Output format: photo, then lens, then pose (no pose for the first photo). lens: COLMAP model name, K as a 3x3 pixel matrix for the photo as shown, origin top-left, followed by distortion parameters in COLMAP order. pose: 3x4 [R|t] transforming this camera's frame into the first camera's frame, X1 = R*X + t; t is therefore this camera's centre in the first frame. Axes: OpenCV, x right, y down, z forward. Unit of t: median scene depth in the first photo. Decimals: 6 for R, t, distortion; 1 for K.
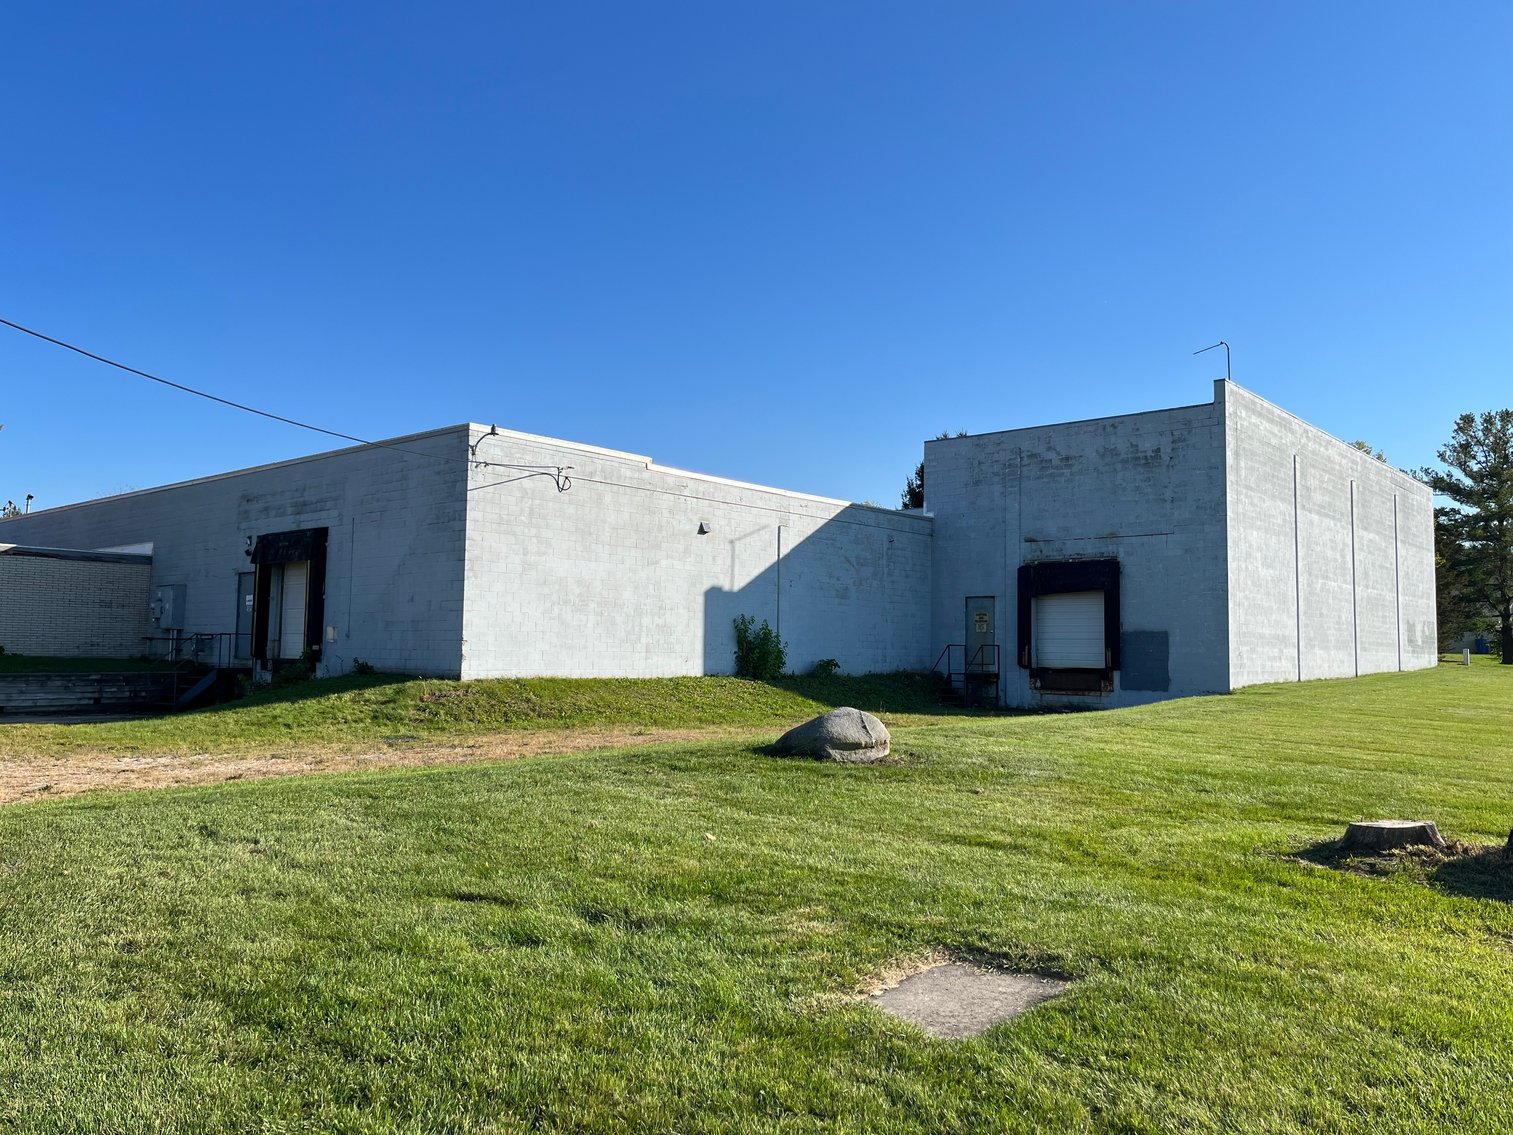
lens RADIAL K [[1154.8, 0, 765.5], [0, 1154.8, 564.8], [0, 0, 1]] dist [0.040597, -0.042326]
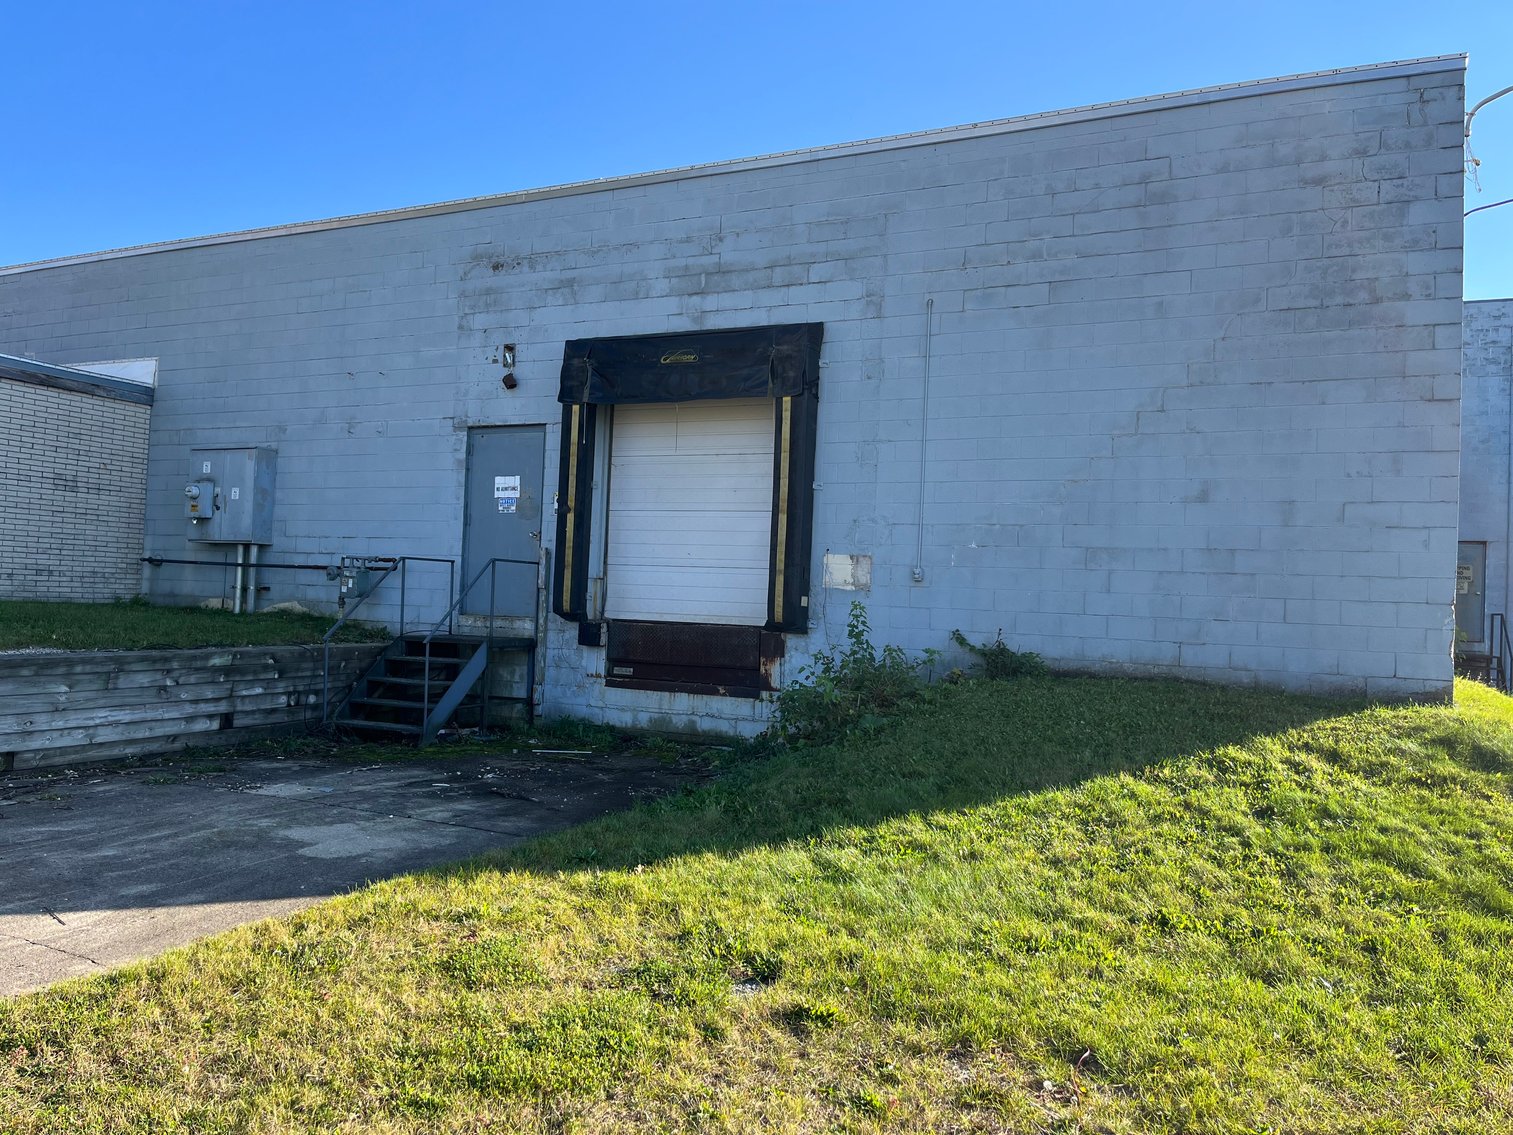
lens RADIAL K [[1154.8, 0, 759.6], [0, 1154.8, 568.6], [0, 0, 1]] dist [0.040597, -0.042326]
pose [[0.964423, 0.033092, 0.262286, -0.462537], [-0.047545, 0.997669, 0.048952, 0.035019], [-0.260054, -0.059680, 0.963748, 0.533325]]
